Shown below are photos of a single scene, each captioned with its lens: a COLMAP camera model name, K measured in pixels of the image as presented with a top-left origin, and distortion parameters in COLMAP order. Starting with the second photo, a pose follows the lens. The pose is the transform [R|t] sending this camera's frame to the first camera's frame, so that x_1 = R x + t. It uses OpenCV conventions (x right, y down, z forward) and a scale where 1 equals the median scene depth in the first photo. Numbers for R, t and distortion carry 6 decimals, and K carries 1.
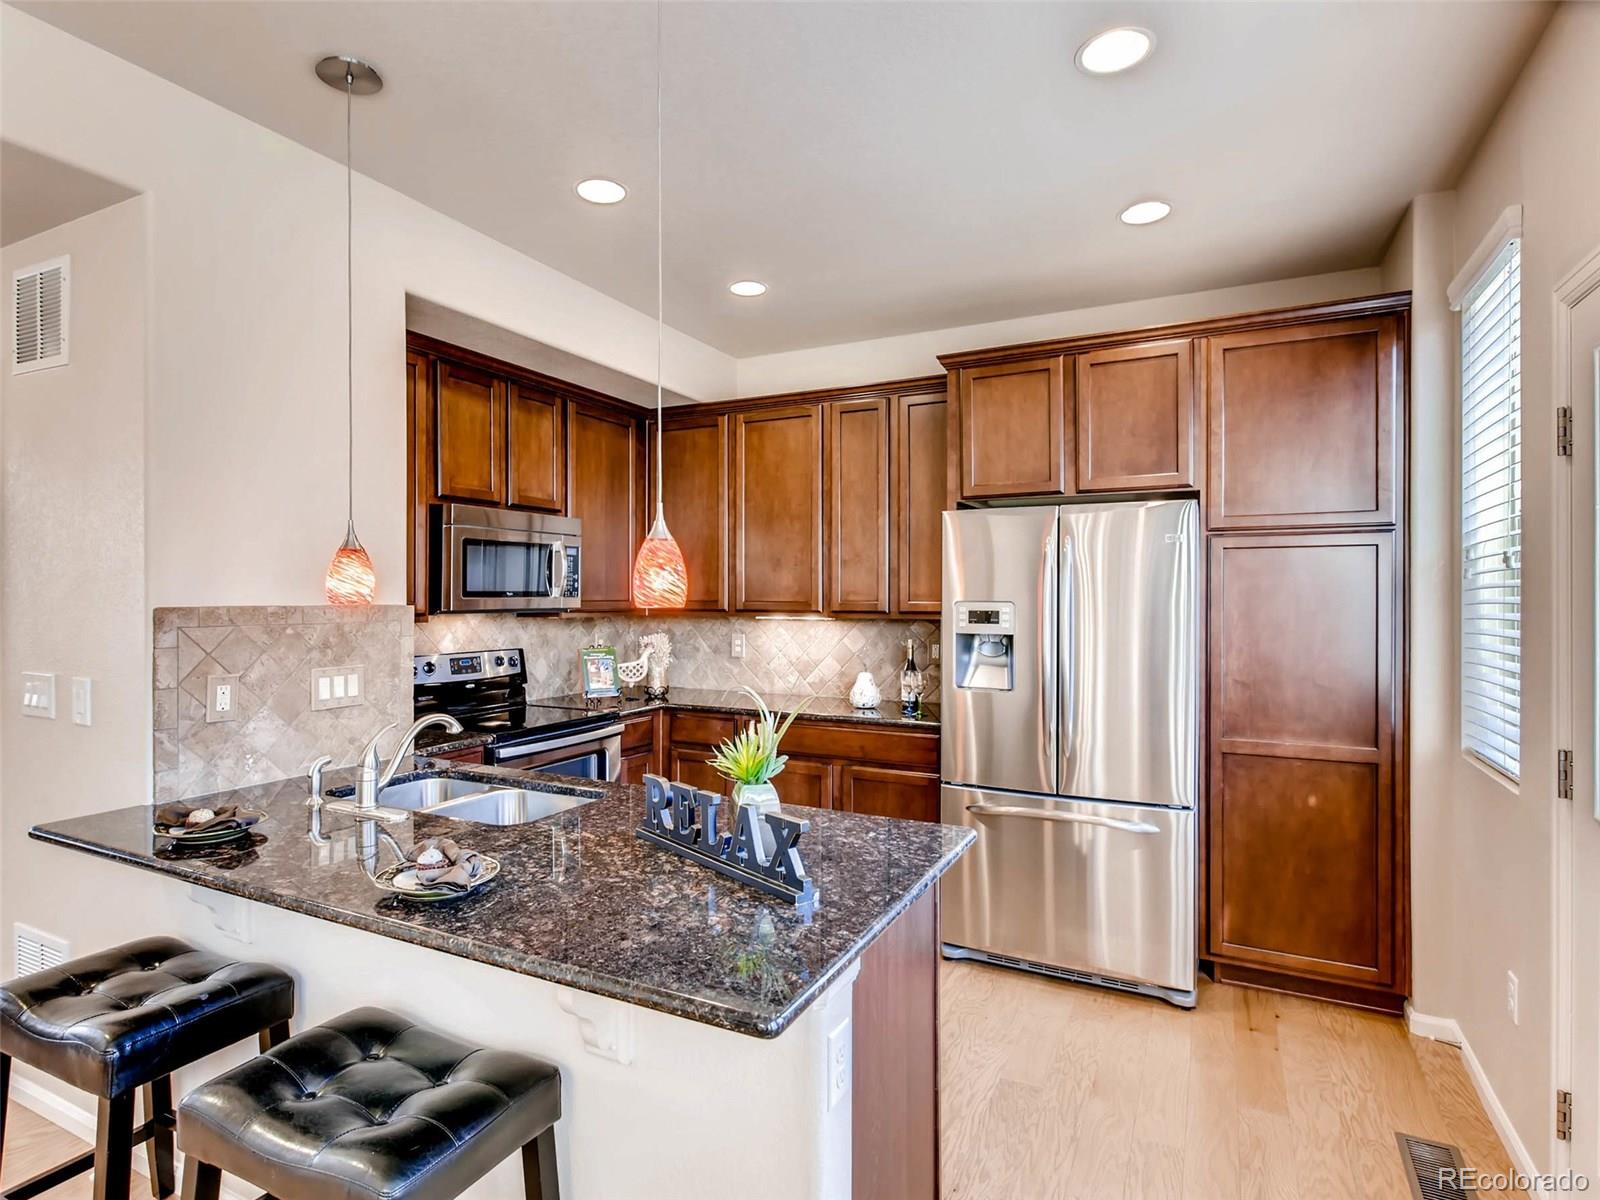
lens RADIAL K [[865.8, 0, 793.4], [0, 865.8, 595.1], [0, 0, 1]] dist [0.002954, 0.002032]
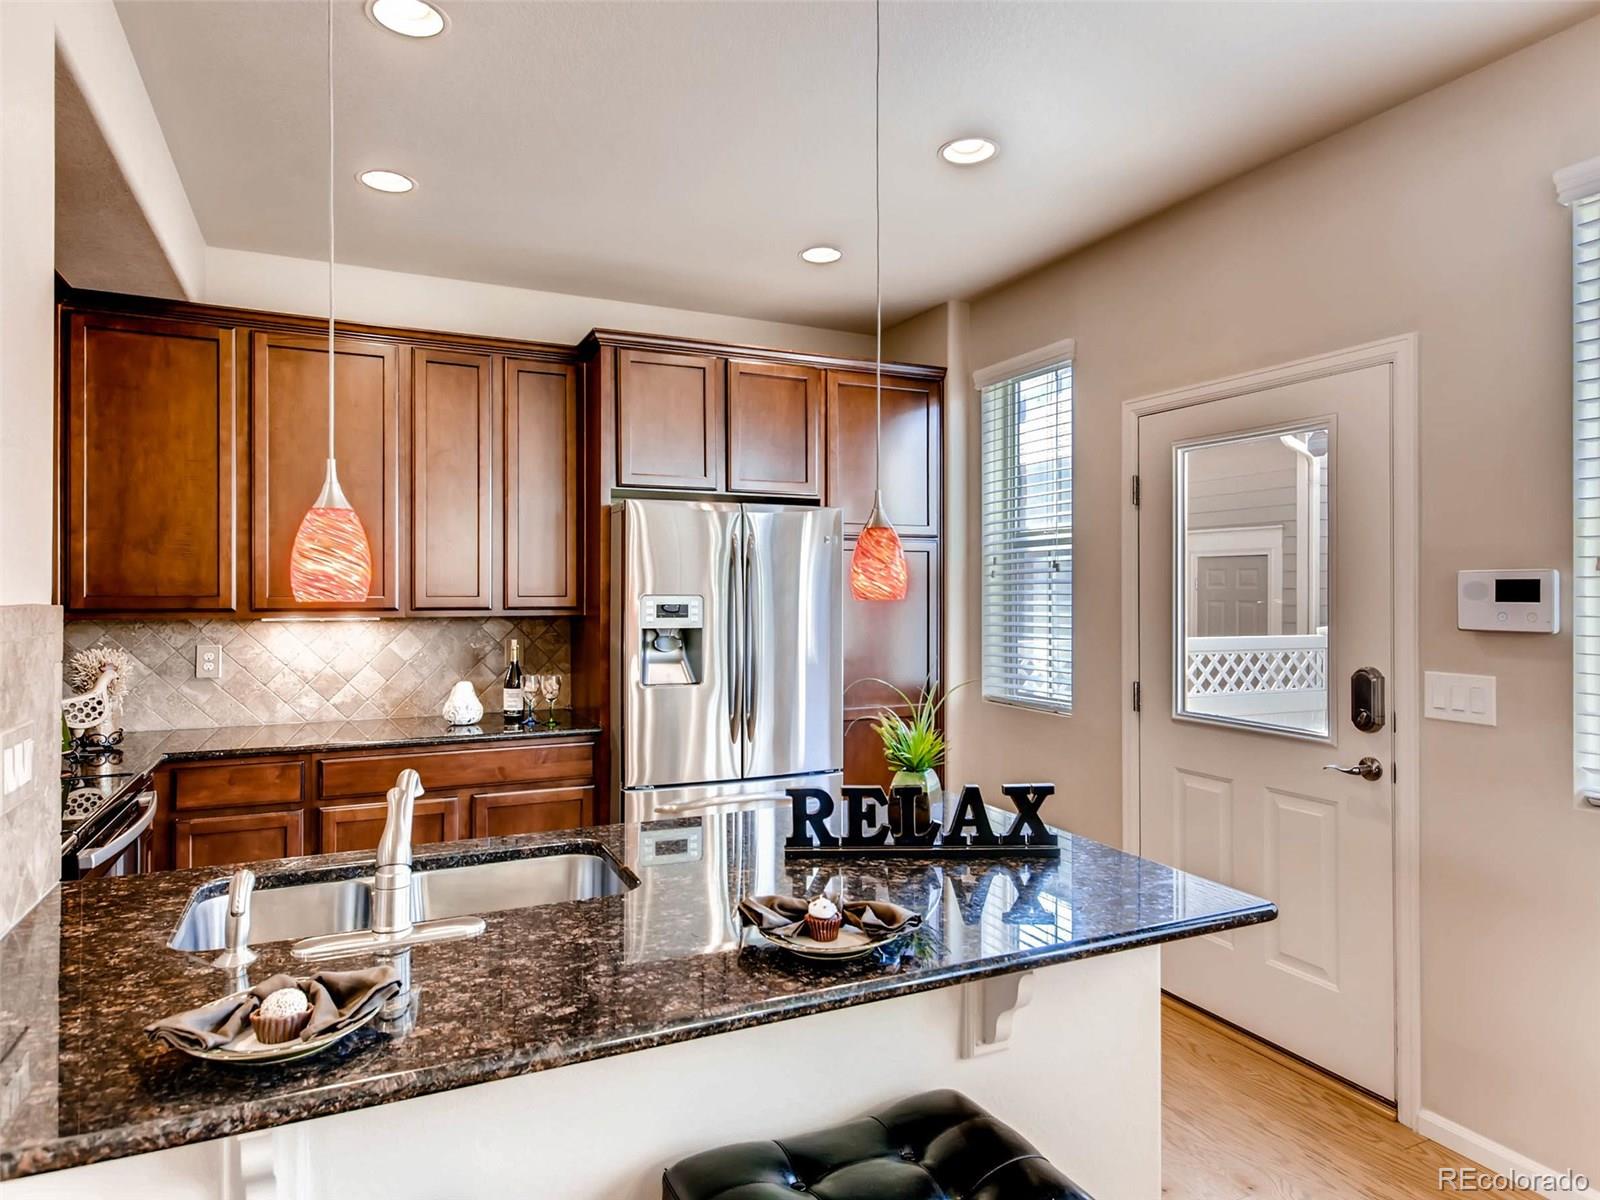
lens RADIAL K [[952.7, 0, 803.0], [0, 952.7, 591.5], [0, 0, 1]] dist [0.021052, 0.000399]
pose [[0.607577, -0.000086, 0.794261, -0.448640], [-0.000725, 1.000000, 0.000663, 0.002085], [-0.794261, -0.000978, 0.607576, 0.186588]]
